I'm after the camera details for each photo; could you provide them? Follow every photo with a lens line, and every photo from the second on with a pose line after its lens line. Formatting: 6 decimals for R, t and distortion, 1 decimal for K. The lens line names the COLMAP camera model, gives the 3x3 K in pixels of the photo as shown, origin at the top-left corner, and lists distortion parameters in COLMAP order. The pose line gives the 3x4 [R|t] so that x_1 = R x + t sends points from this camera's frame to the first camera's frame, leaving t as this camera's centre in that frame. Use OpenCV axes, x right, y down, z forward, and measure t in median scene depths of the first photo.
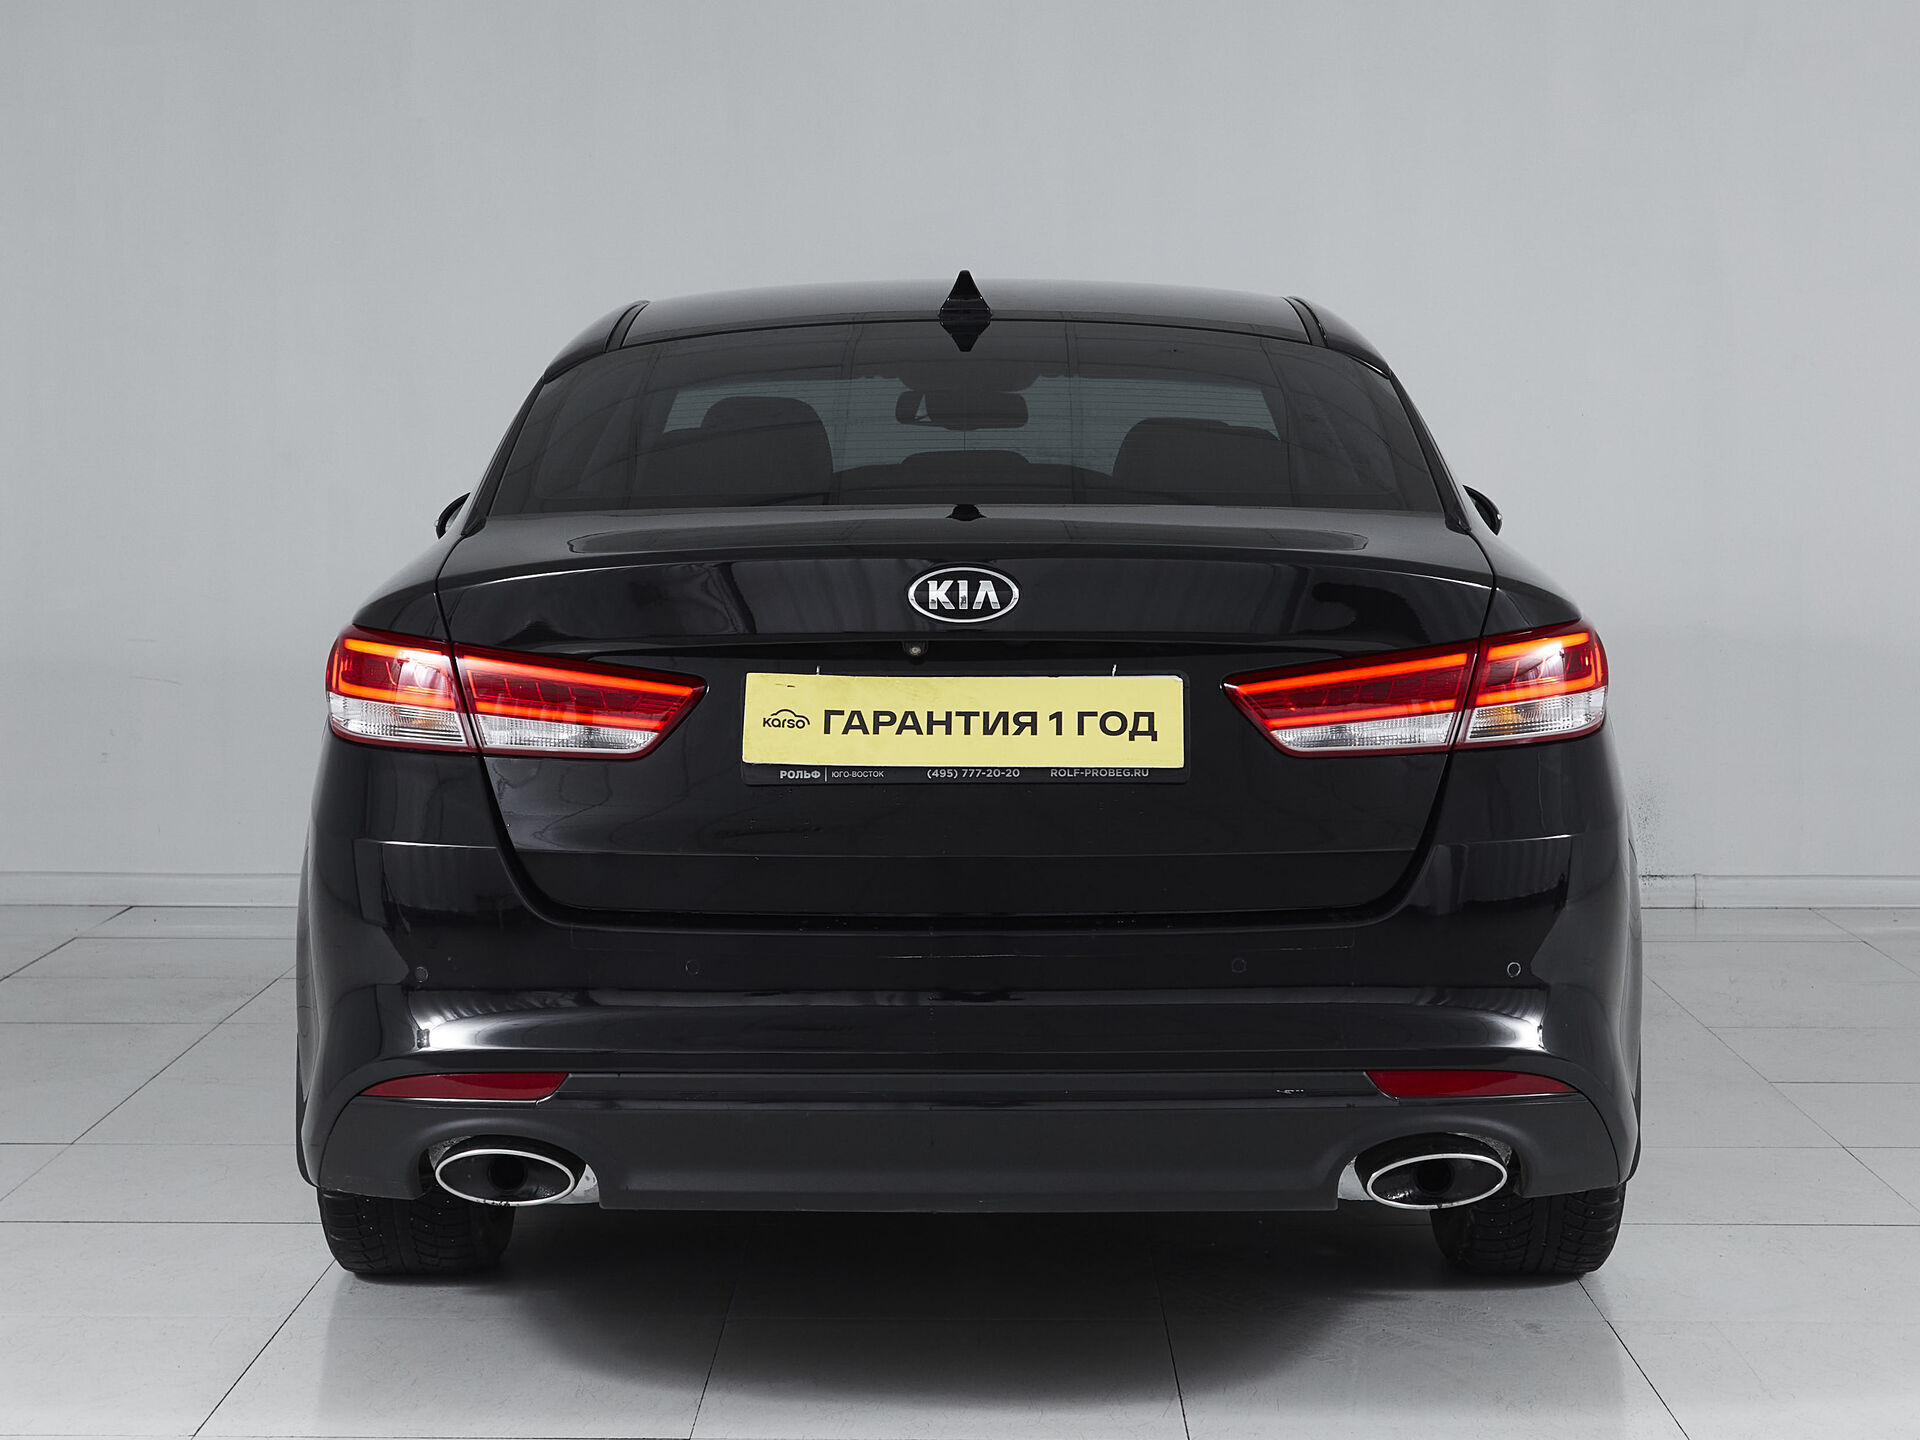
lens RADIAL K [[2244.1, 0, 822.4], [0, 2244.1, 713.5], [0, 0, 1]] dist [-0.009268, -0.007125]
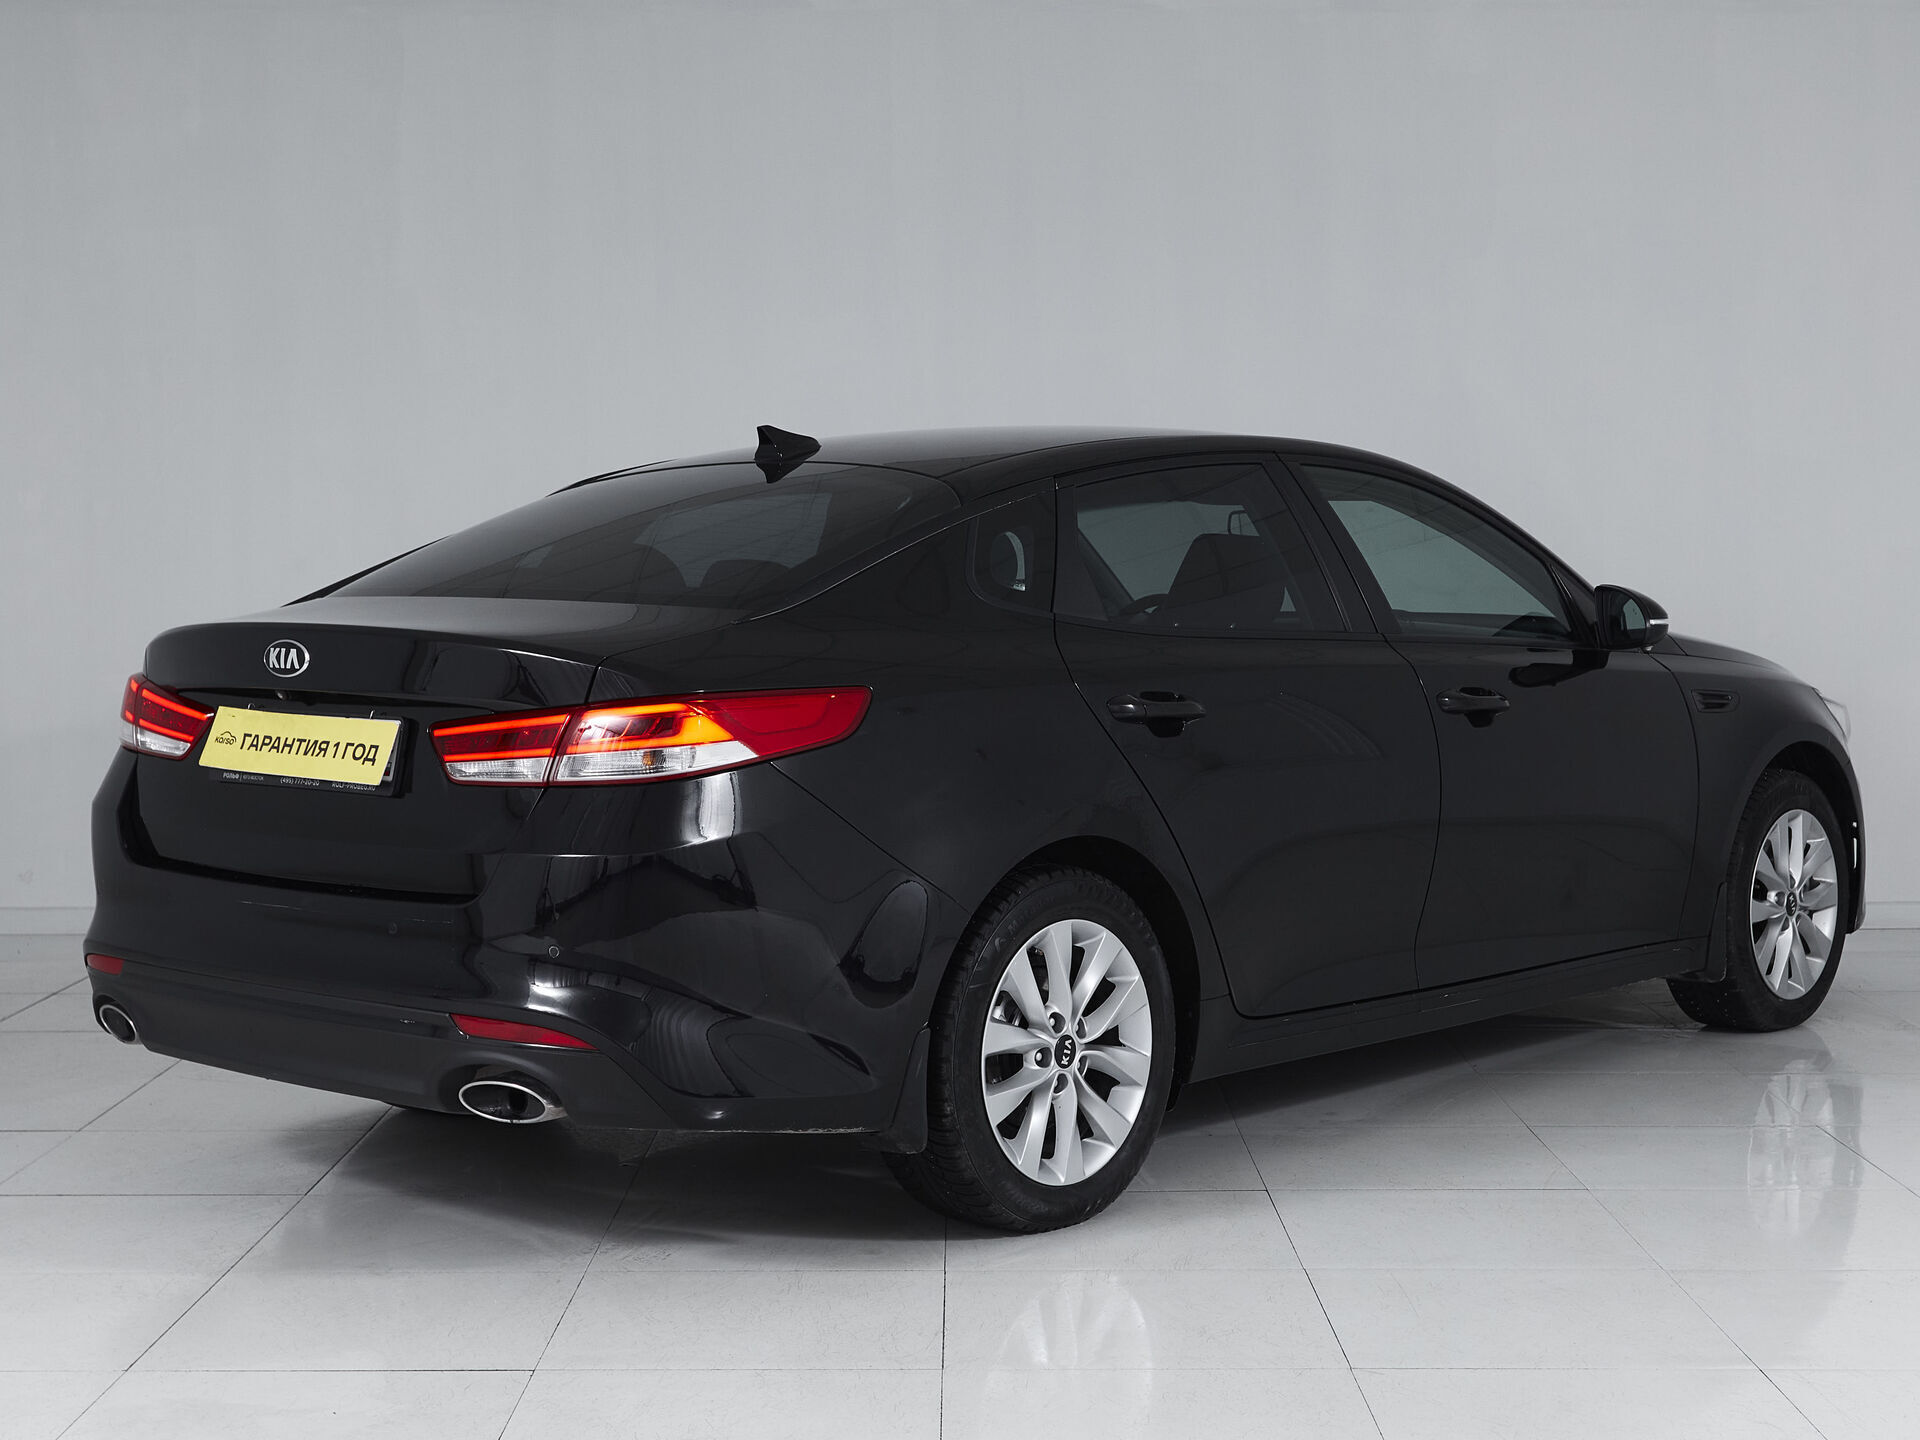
lens RADIAL K [[2223.6, 0, 917.9], [0, 2223.6, 720.2], [0, 0, 1]] dist [0.073530, 0.006591]
pose [[0.858411, 0.048488, -0.510666, 1.154991], [-0.069927, 0.997290, -0.022853, -0.007774], [0.508174, 0.055327, 0.859475, -0.045577]]
